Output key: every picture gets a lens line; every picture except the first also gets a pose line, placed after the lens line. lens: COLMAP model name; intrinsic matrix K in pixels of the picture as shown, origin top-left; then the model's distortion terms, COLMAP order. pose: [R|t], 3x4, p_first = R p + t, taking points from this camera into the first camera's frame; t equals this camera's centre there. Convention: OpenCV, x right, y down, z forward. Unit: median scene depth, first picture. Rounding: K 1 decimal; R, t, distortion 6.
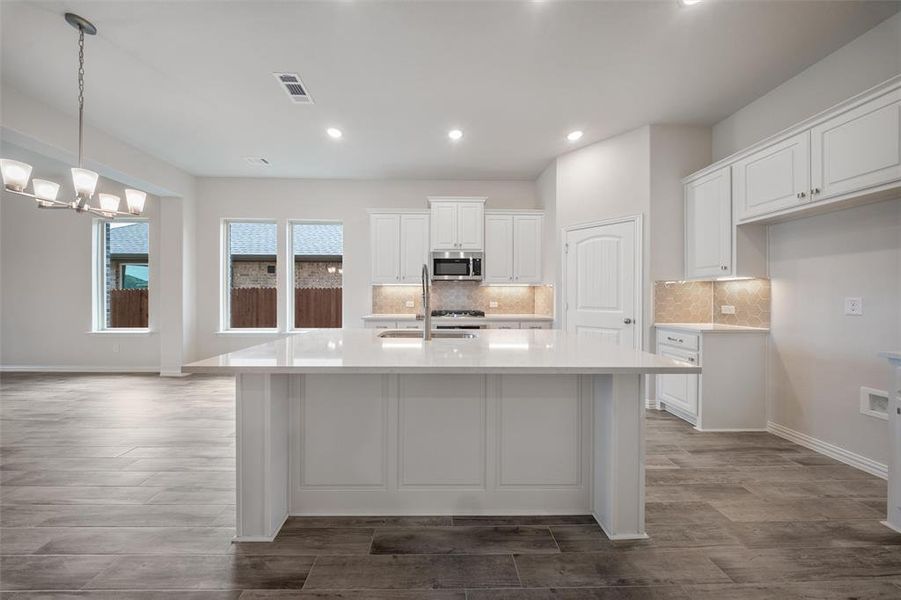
lens RADIAL K [[265.8, 0, 441.8], [0, 265.8, 298.8], [0, 0, 1]] dist [-0.005463, -0.000151]
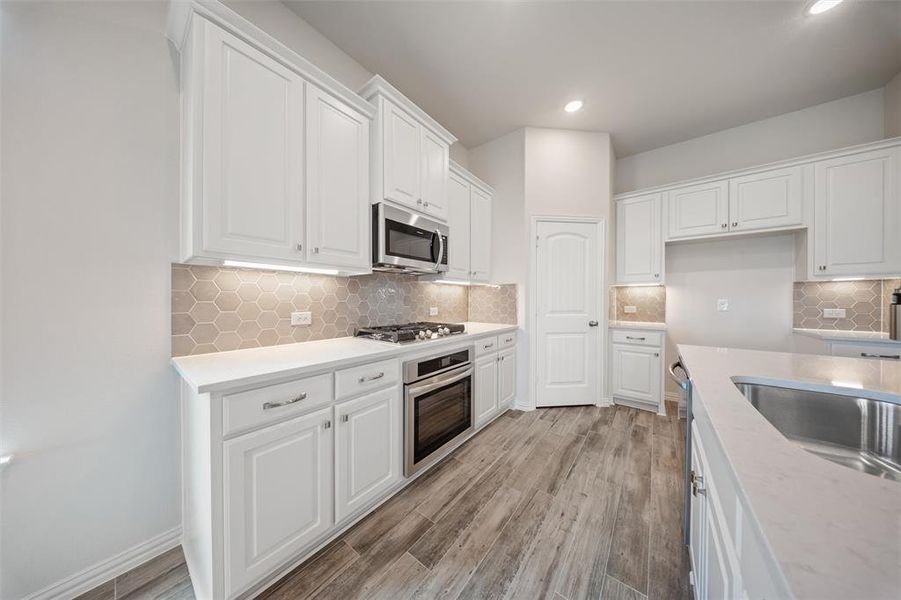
lens RADIAL K [[265.3, 0, 444.3], [0, 265.3, 302.1], [0, 0, 1]] dist [-0.002388, -0.000141]
pose [[0.642019, -0.009648, 0.766628, -0.336342], [0.007273, 0.999952, 0.006494, -0.006338], [-0.766654, 0.001406, 0.642059, 0.648234]]
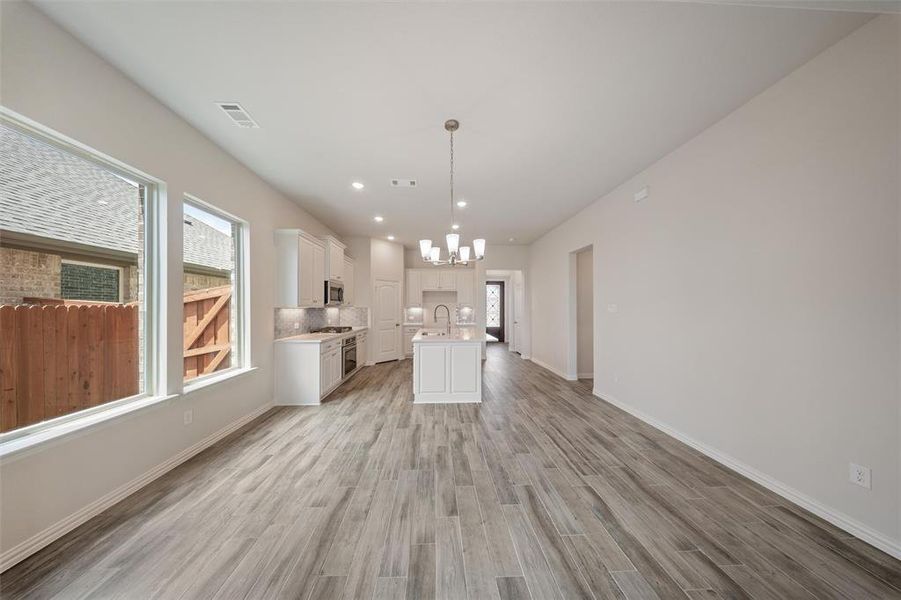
lens RADIAL K [[262.7, 0, 443.5], [0, 262.7, 307.7], [0, 0, 1]] dist [0.006915, -0.000032]
pose [[-0.013544, -0.002011, 0.999906, -1.312612], [0.006884, 0.999974, 0.002104, -0.055118], [-0.999885, 0.006912, -0.013530, 0.515089]]
